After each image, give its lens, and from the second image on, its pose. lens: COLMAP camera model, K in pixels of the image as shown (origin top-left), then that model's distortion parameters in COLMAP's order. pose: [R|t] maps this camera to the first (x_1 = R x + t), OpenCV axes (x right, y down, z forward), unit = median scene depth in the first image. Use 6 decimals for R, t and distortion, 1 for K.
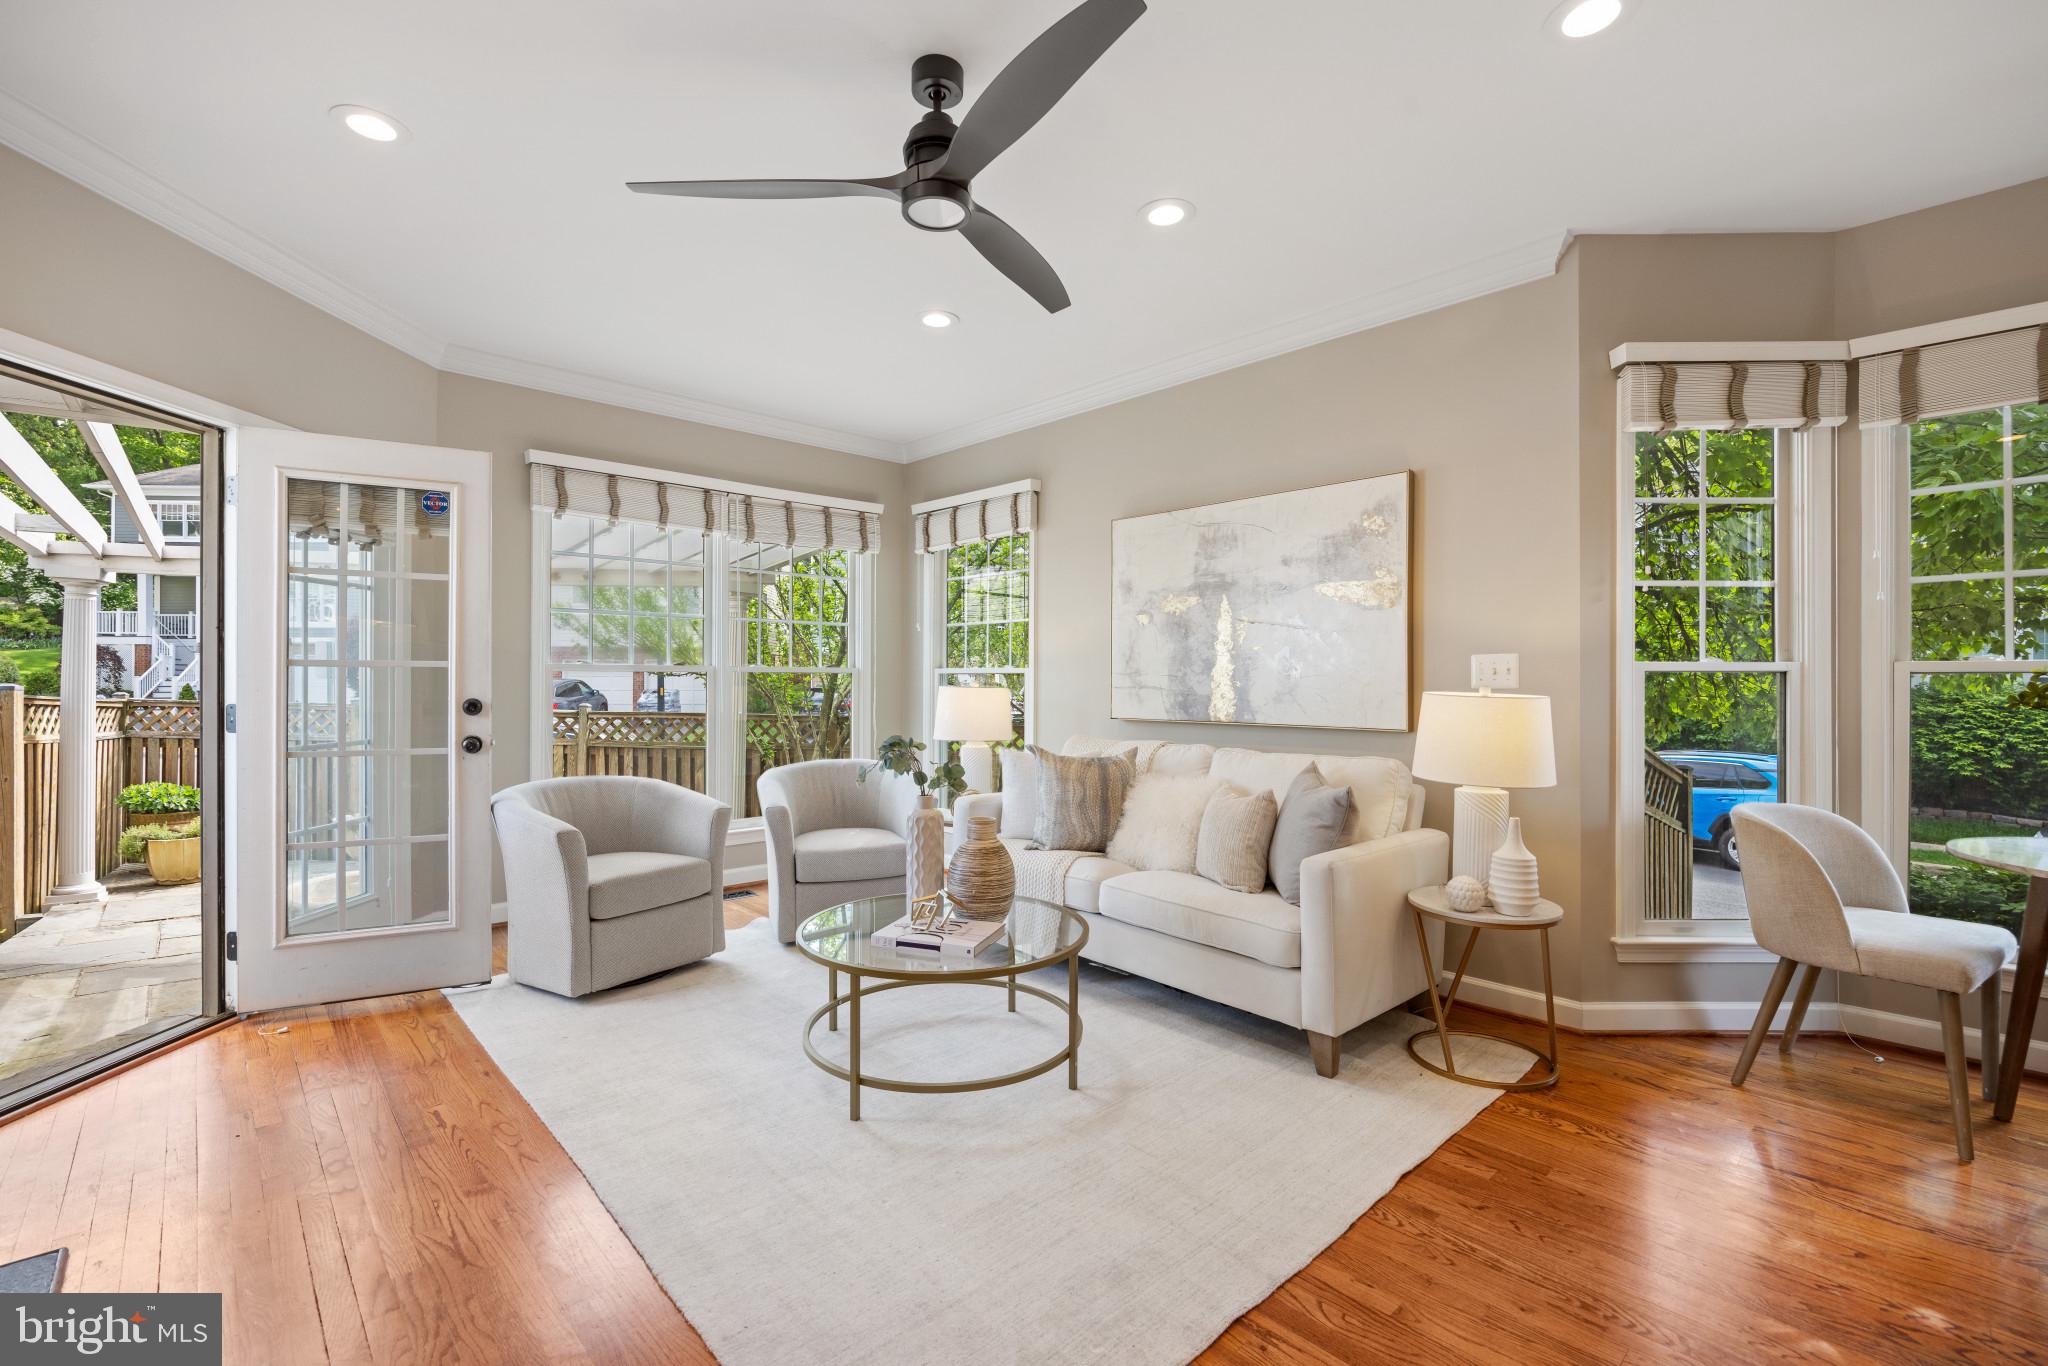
lens RADIAL K [[894.2, 0, 1019.4], [0, 894.2, 679.1], [0, 0, 1]] dist [-0.004604, -0.000530]
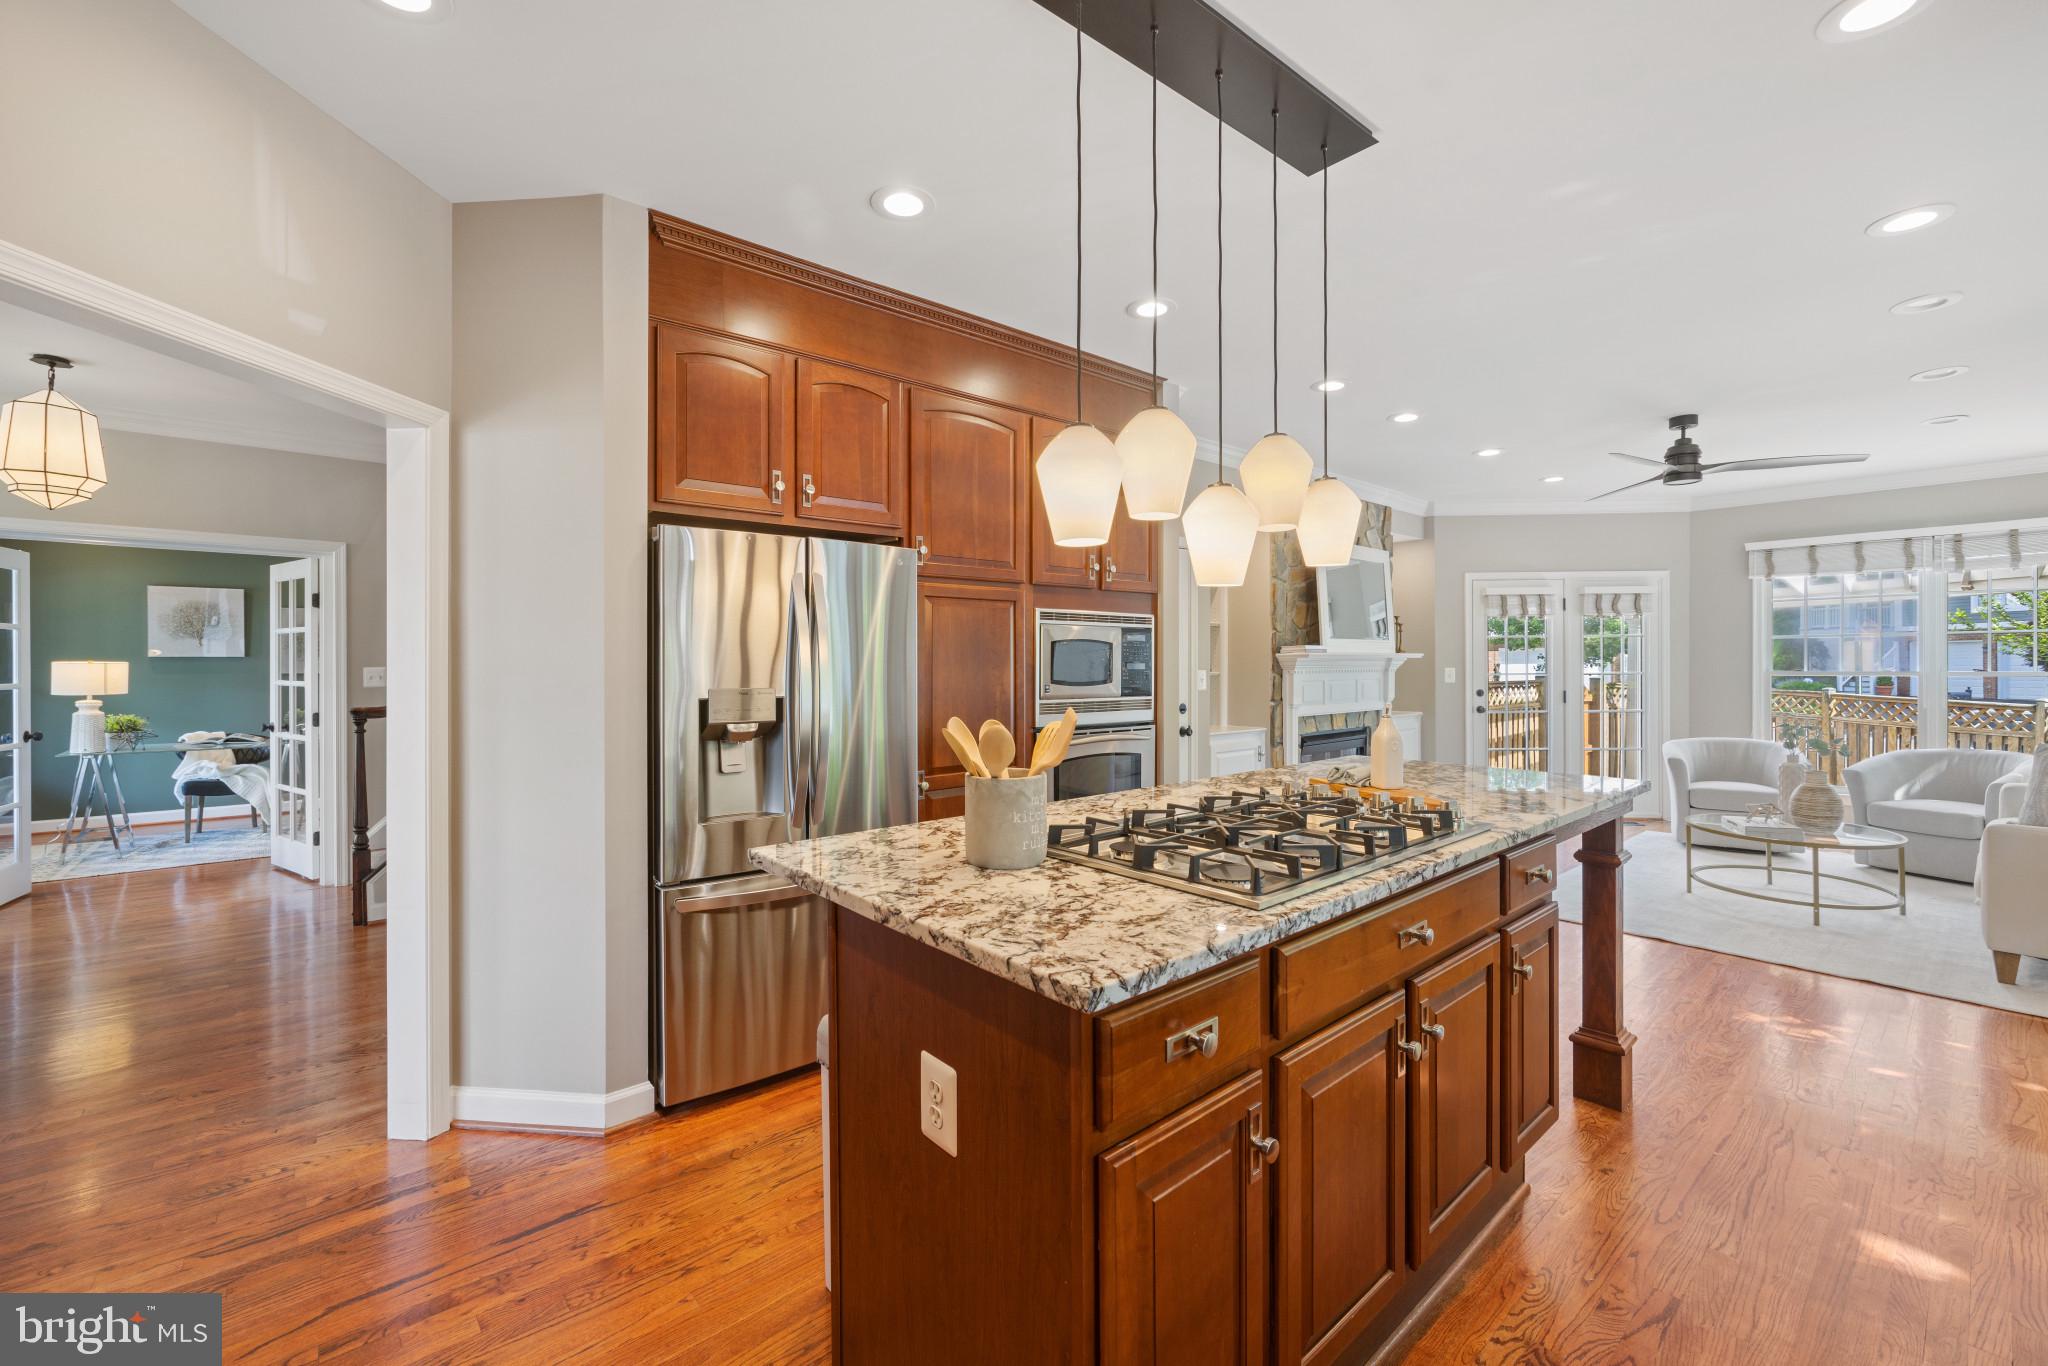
lens RADIAL K [[827.1, 0, 1014.6], [0, 827.1, 667.0], [0, 0, 1]] dist [-0.002752, -0.000716]
pose [[-0.054149, 0.004280, -0.998524, 1.402985], [0.004950, 0.999980, 0.004018, -0.049155], [0.998521, -0.004725, -0.054169, -0.377648]]
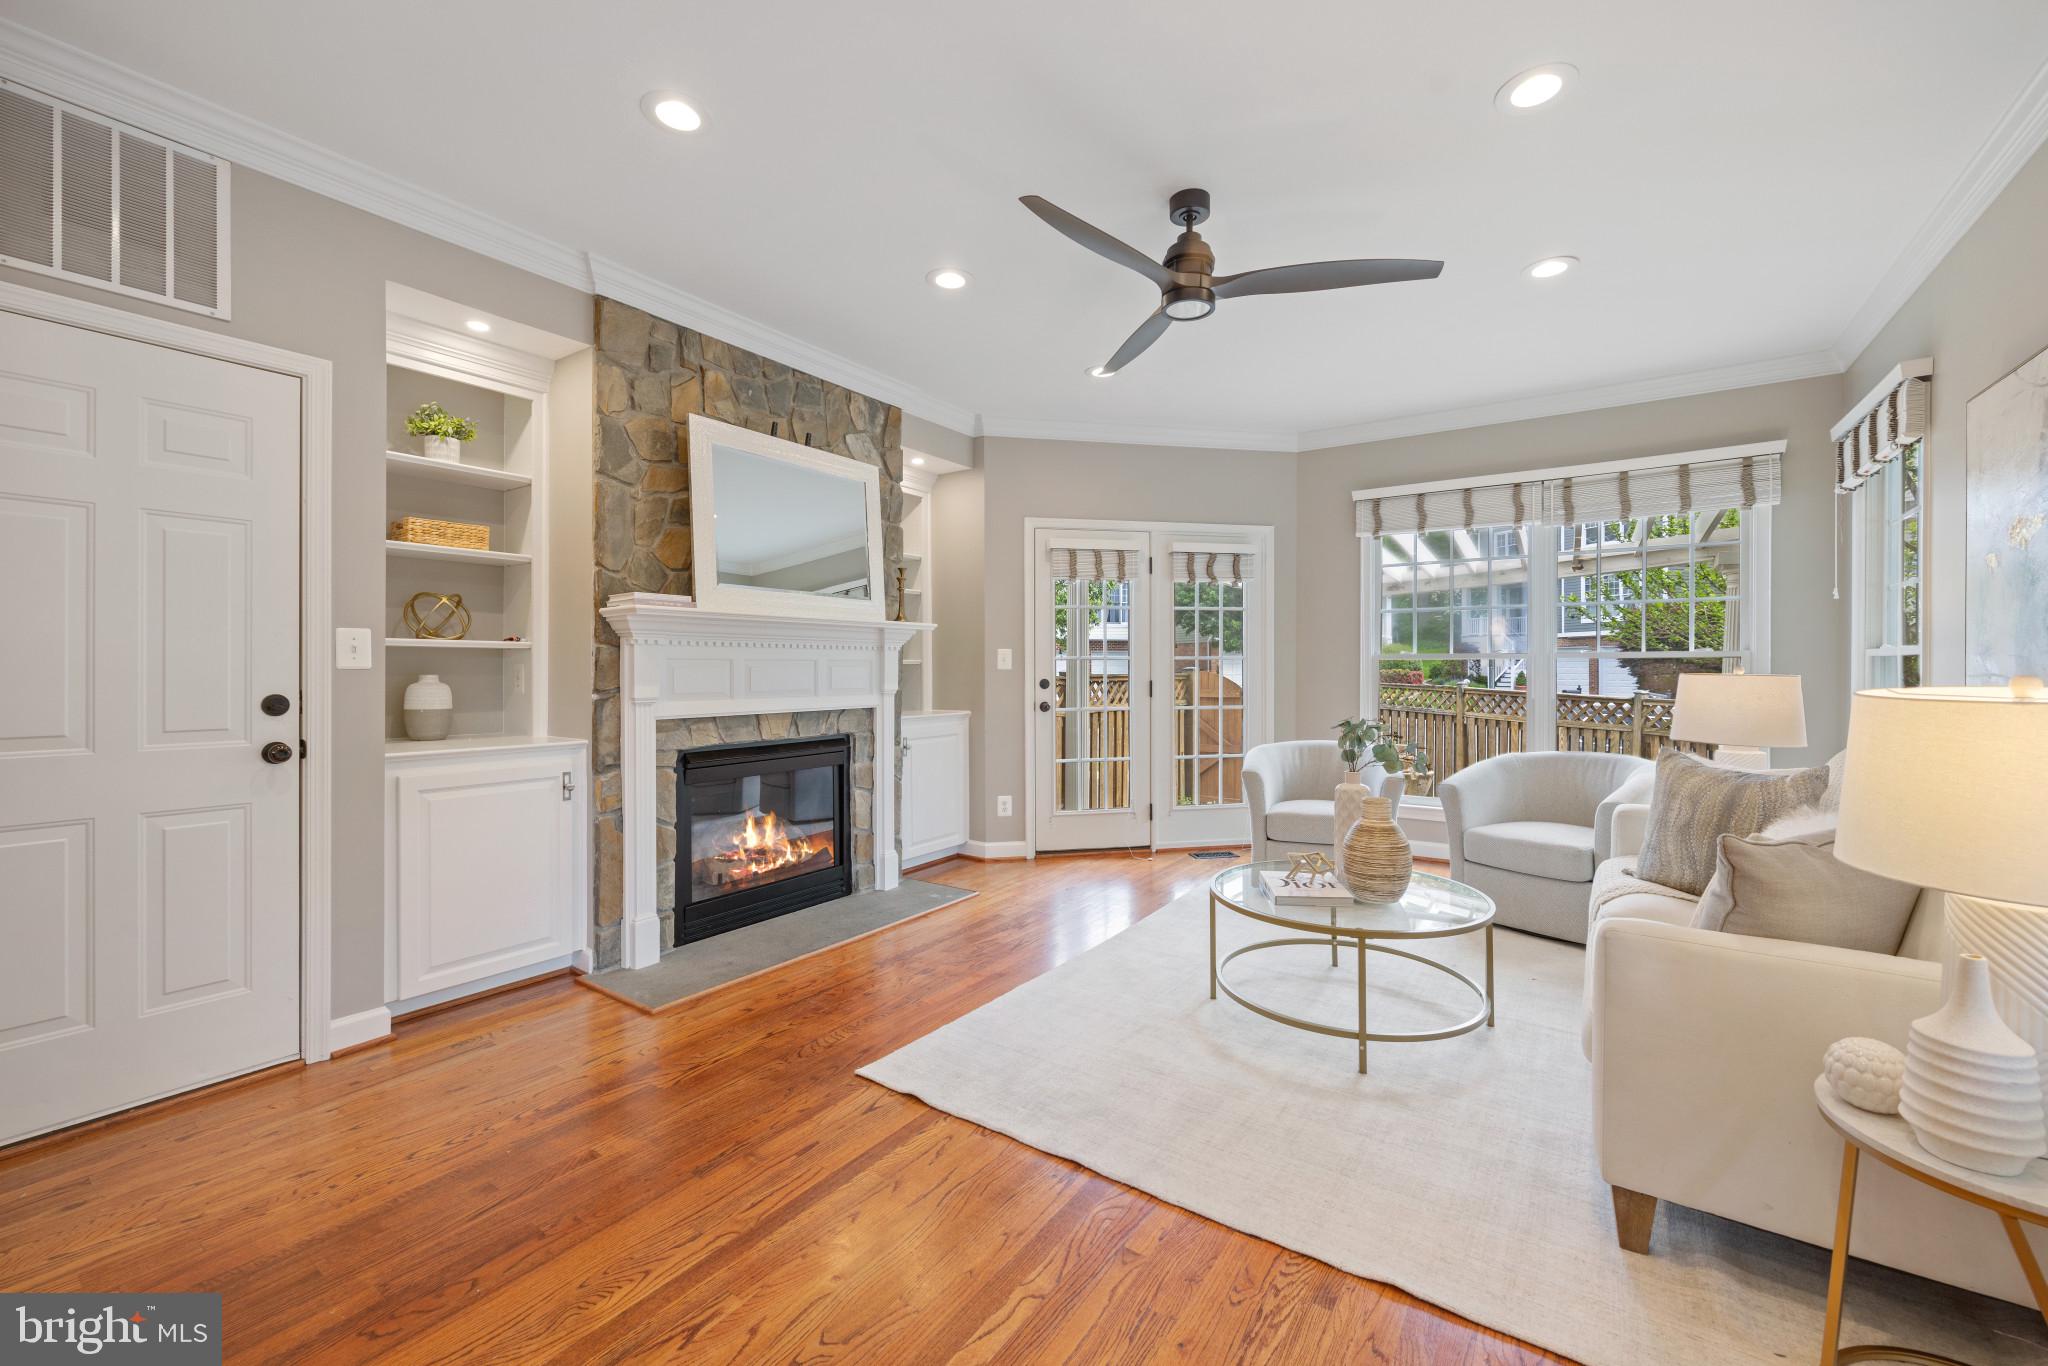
lens RADIAL K [[829.2, 0, 1021.2], [0, 829.2, 674.7], [0, 0, 1]] dist [-0.004486, -0.000062]
pose [[0.209580, 0.007607, -0.977762, 0.710103], [0.001606, 0.999966, 0.008124, 0.003116], [0.977790, -0.003273, 0.209560, 0.346600]]
